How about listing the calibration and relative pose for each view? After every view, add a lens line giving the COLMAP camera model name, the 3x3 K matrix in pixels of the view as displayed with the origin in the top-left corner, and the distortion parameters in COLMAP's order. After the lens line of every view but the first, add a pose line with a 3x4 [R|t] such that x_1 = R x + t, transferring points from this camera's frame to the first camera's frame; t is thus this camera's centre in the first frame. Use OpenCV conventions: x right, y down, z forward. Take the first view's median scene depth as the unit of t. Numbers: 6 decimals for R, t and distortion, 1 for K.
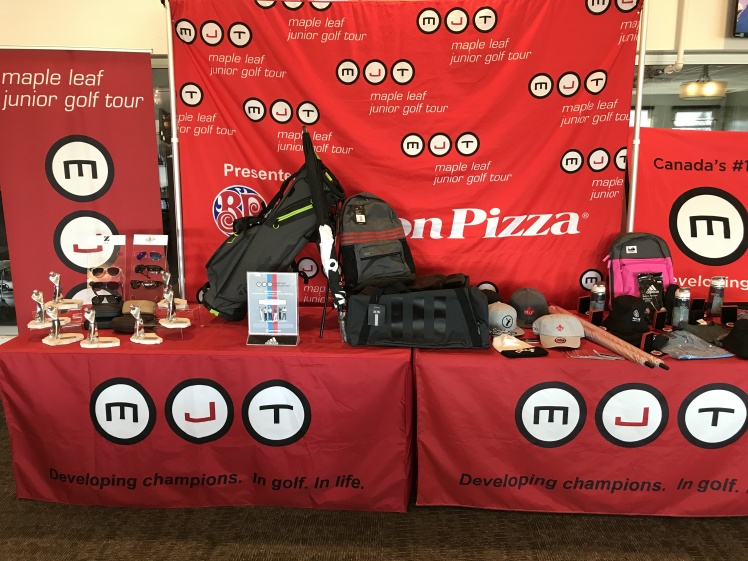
lens RADIAL K [[615.5, 0, 375.4], [0, 615.5, 271.7], [0, 0, 1]] dist [-0.003664, 0.024041]
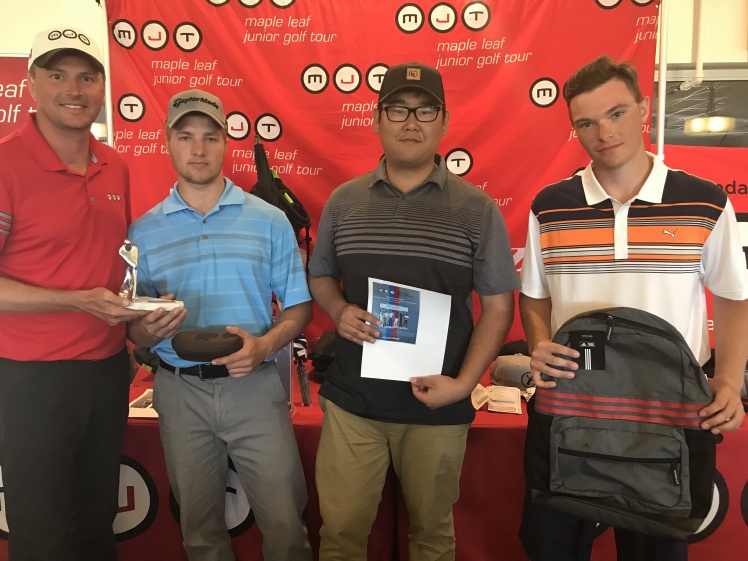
lens RADIAL K [[615.5, 0, 375.2], [0, 615.5, 276.7], [0, 0, 1]] dist [-0.003664, 0.024041]
pose [[0.999968, -0.007512, 0.002622, 0.033380], [0.007688, 0.997144, -0.075127, 0.010559], [-0.002051, 0.075145, 0.997171, 0.176889]]
